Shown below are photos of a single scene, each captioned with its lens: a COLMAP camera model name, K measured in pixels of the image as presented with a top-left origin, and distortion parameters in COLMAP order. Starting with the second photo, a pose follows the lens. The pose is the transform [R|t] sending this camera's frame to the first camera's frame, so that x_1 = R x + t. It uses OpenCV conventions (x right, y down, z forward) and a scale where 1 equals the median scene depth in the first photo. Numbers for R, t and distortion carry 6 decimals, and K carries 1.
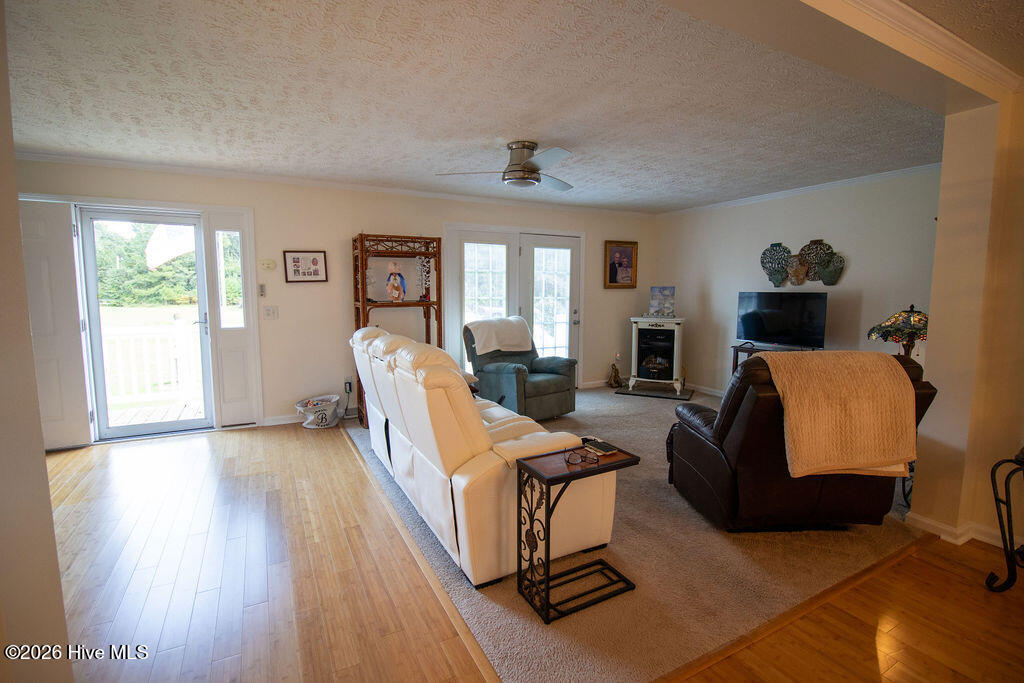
lens RADIAL K [[473.4, 0, 516.6], [0, 473.4, 340.5], [0, 0, 1]] dist [-0.006589, -0.009920]
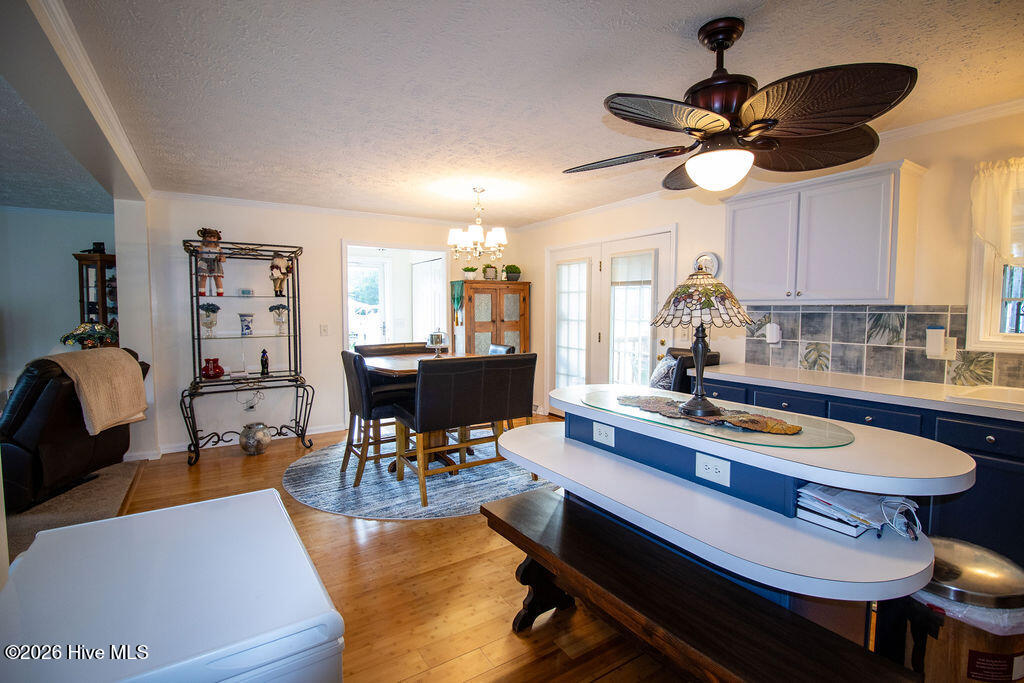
lens RADIAL K [[473.4, 0, 520.1], [0, 473.4, 333.4], [0, 0, 1]] dist [-0.006589, -0.009920]
pose [[-0.084247, -0.055404, 0.994903, -0.627612], [0.102708, 0.992652, 0.063976, 0.011915], [-0.991137, 0.107574, -0.077937, -0.160506]]
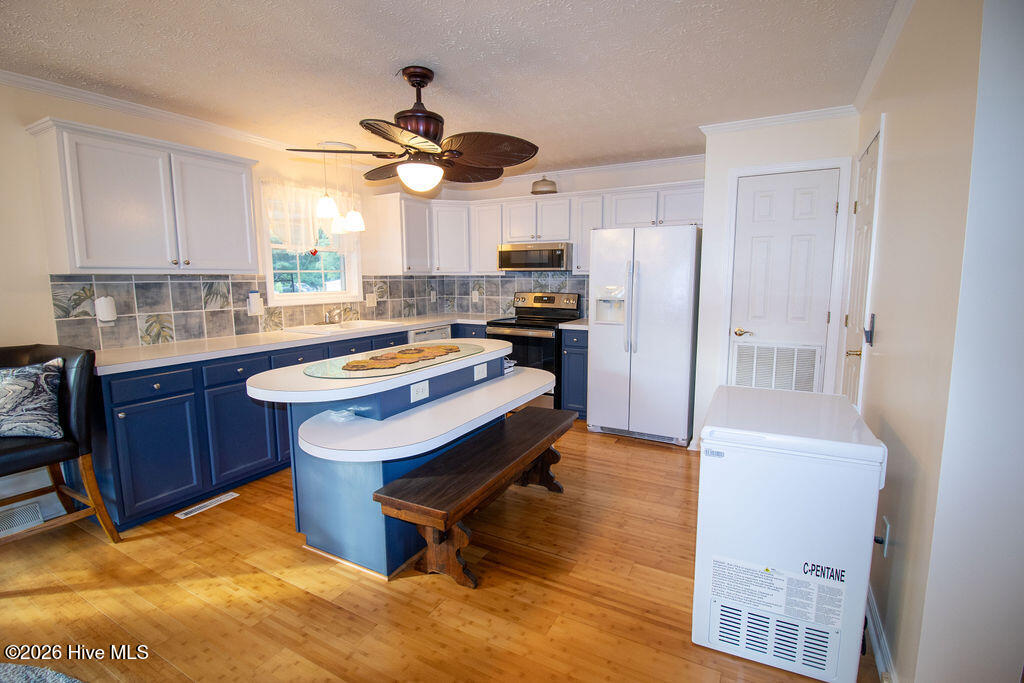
lens RADIAL K [[473.4, 0, 509.8], [0, 473.4, 338.0], [0, 0, 1]] dist [-0.006589, -0.009920]
pose [[-0.842754, 0.069260, -0.533825, 0.220180], [-0.052137, 0.976523, 0.209007, -0.028519], [0.535768, 0.203973, -0.819358, 0.307078]]
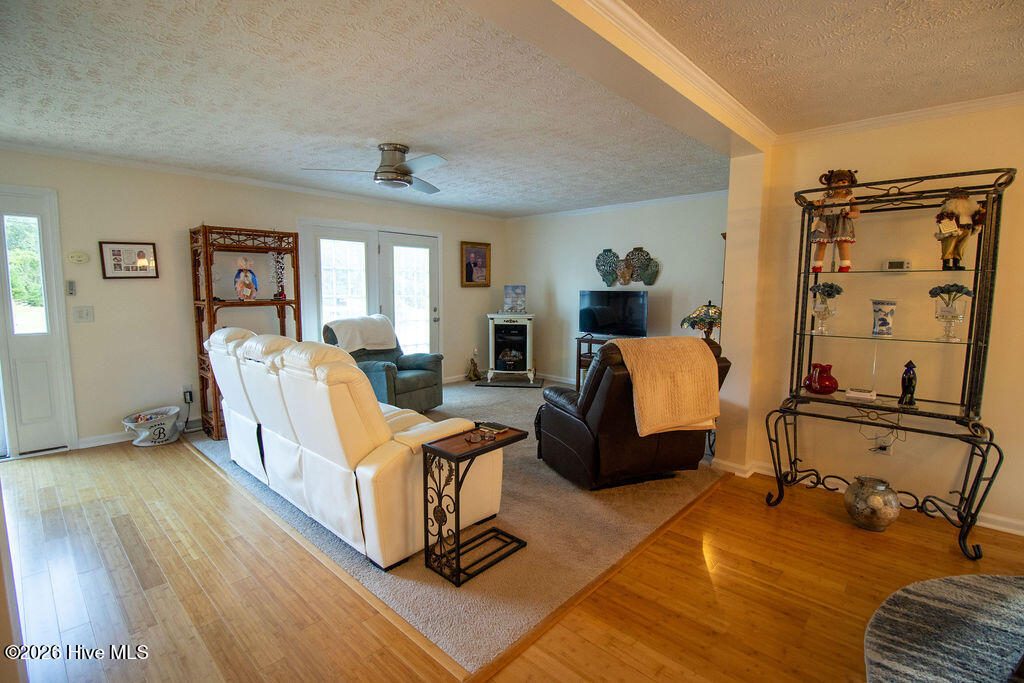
lens RADIAL K [[473.4, 0, 515.8], [0, 473.4, 341.5], [0, 0, 1]] dist [-0.006589, -0.009920]
pose [[0.945045, -0.032548, 0.325317, -0.089341], [0.030795, 0.999470, 0.010537, 0.006437], [-0.325488, 0.000060, 0.945546, -0.061125]]
